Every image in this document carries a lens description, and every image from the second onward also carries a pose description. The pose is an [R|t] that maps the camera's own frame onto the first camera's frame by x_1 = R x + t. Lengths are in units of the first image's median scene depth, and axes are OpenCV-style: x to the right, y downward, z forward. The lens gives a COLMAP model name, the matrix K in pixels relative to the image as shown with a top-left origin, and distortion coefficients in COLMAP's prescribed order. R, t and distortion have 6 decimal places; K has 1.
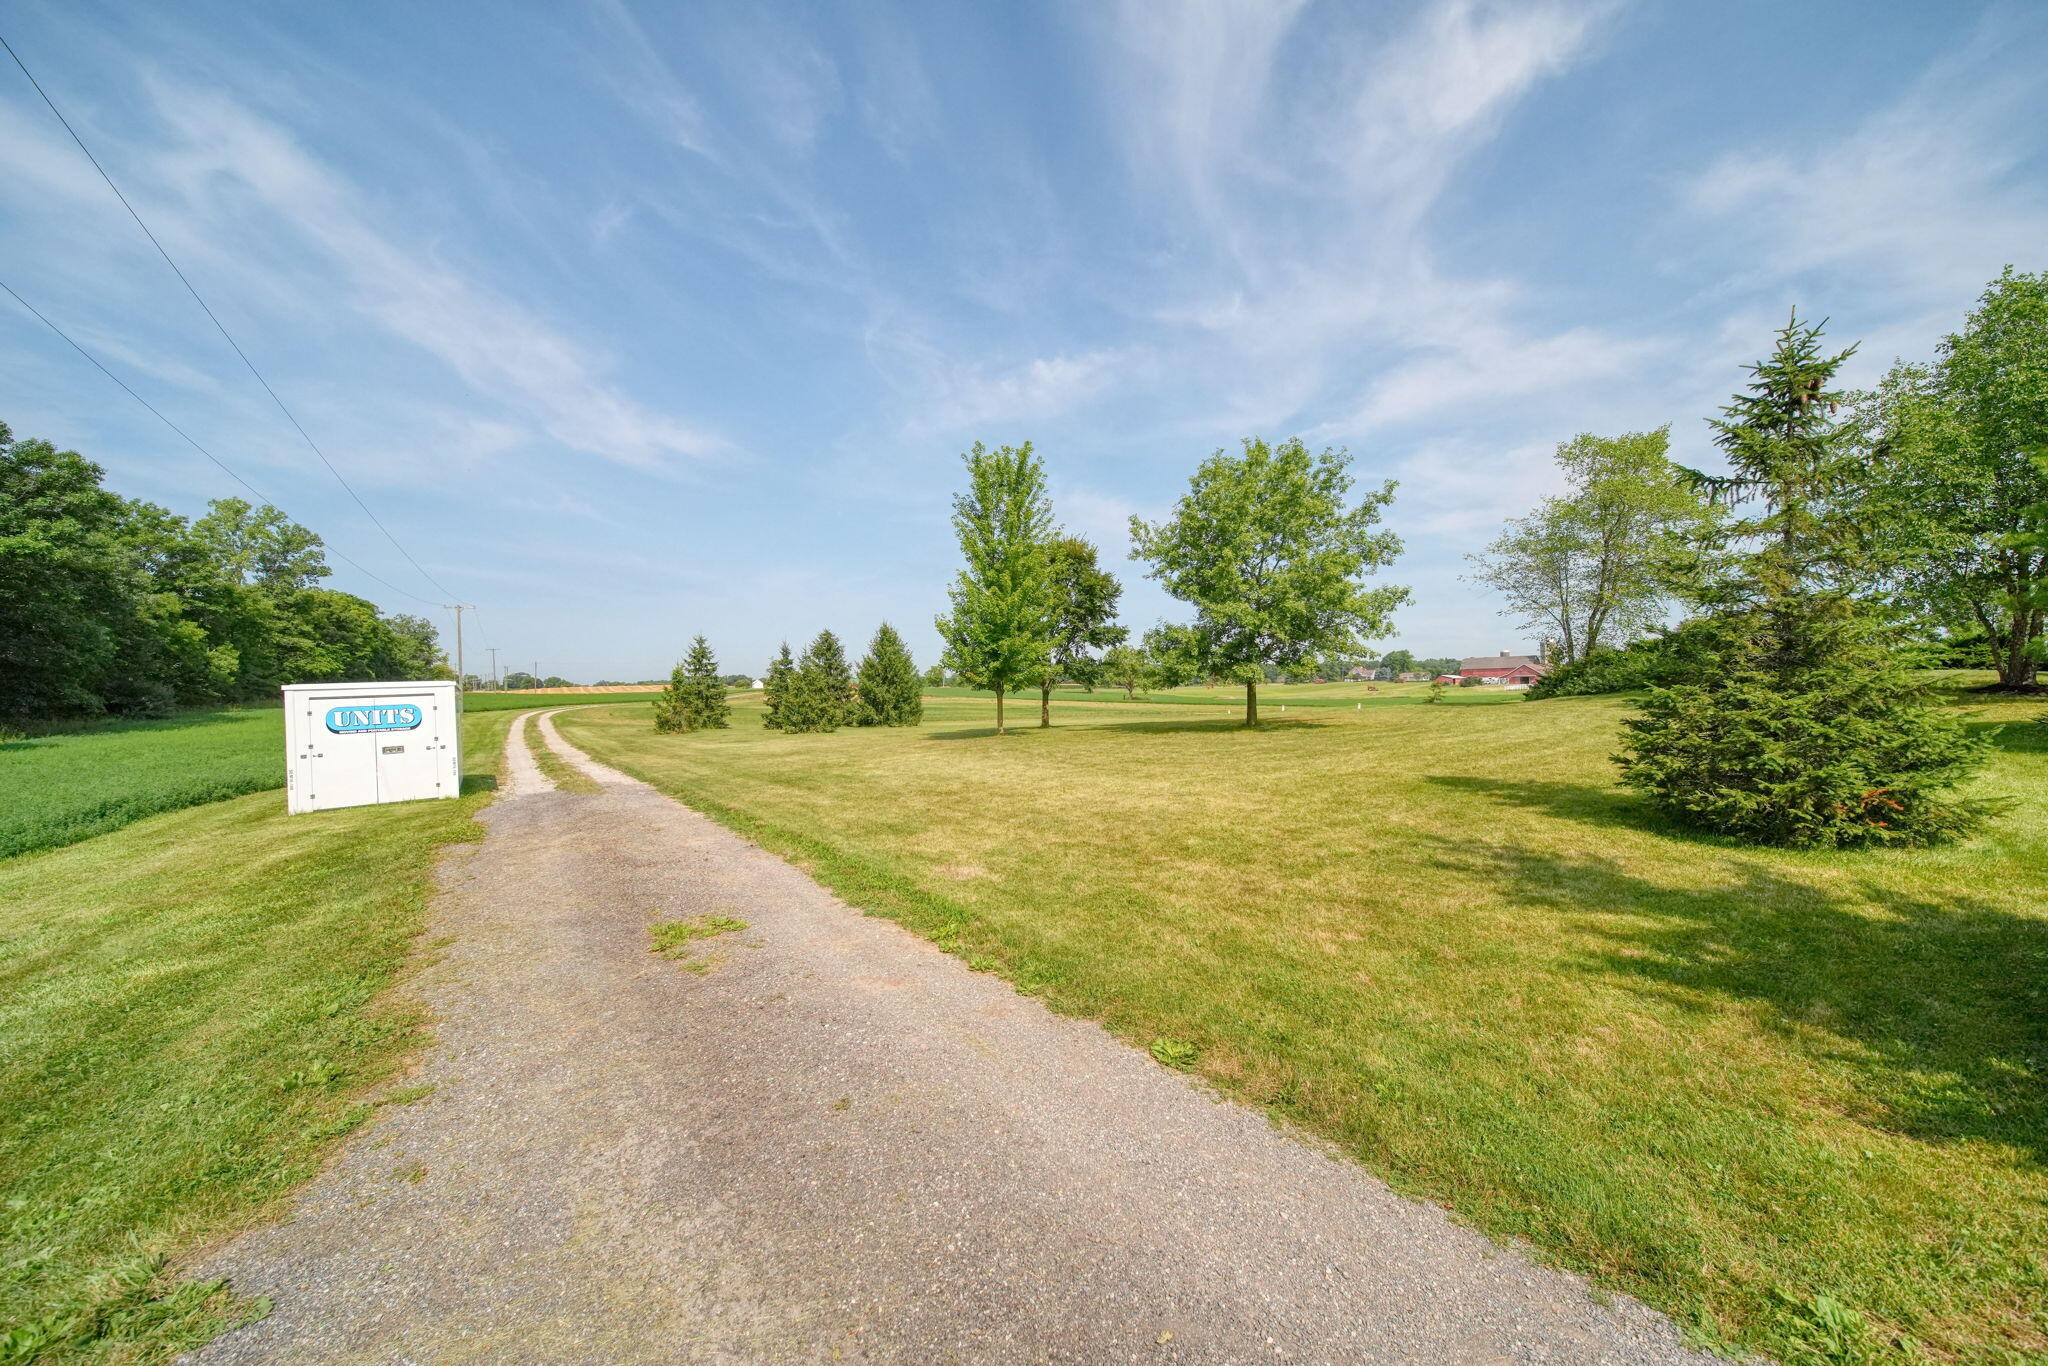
lens RADIAL K [[697.2, 0, 1024.0], [0, 697.2, 683.0], [0, 0, 1]] dist [-0.011836, 0.000033]
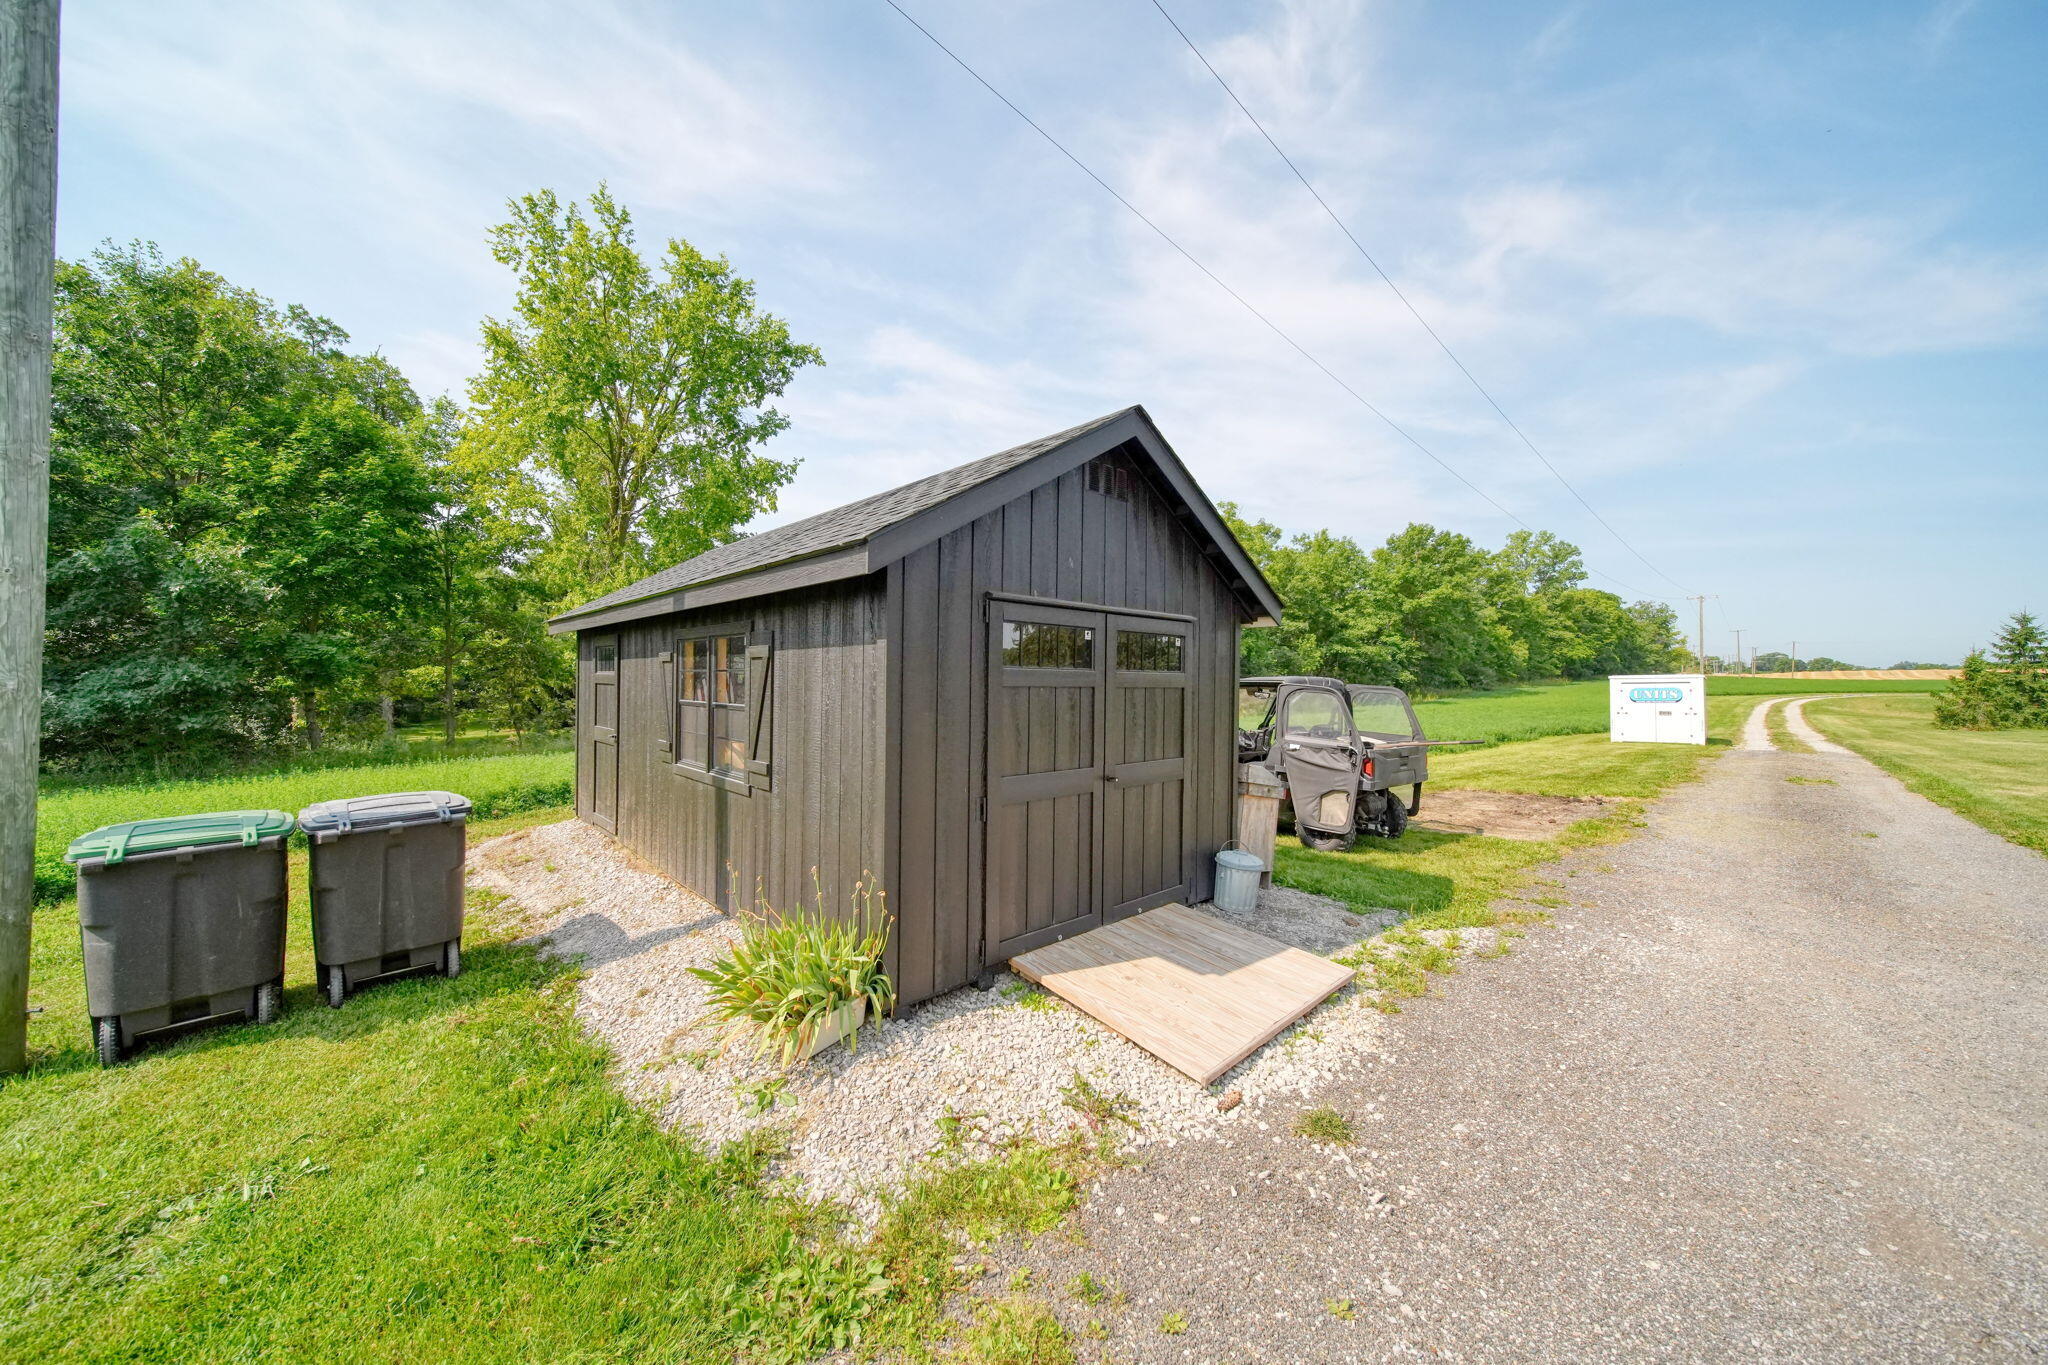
lens RADIAL K [[706.2, 0, 1024.0], [0, 706.2, 682.5], [0, 0, 1]] dist [0.001178, -0.002490]
pose [[0.124435, 0.027241, -0.991854, 0.115407], [-0.001166, 0.999626, 0.027308, -0.004969], [0.992227, -0.002242, 0.124420, -0.146727]]
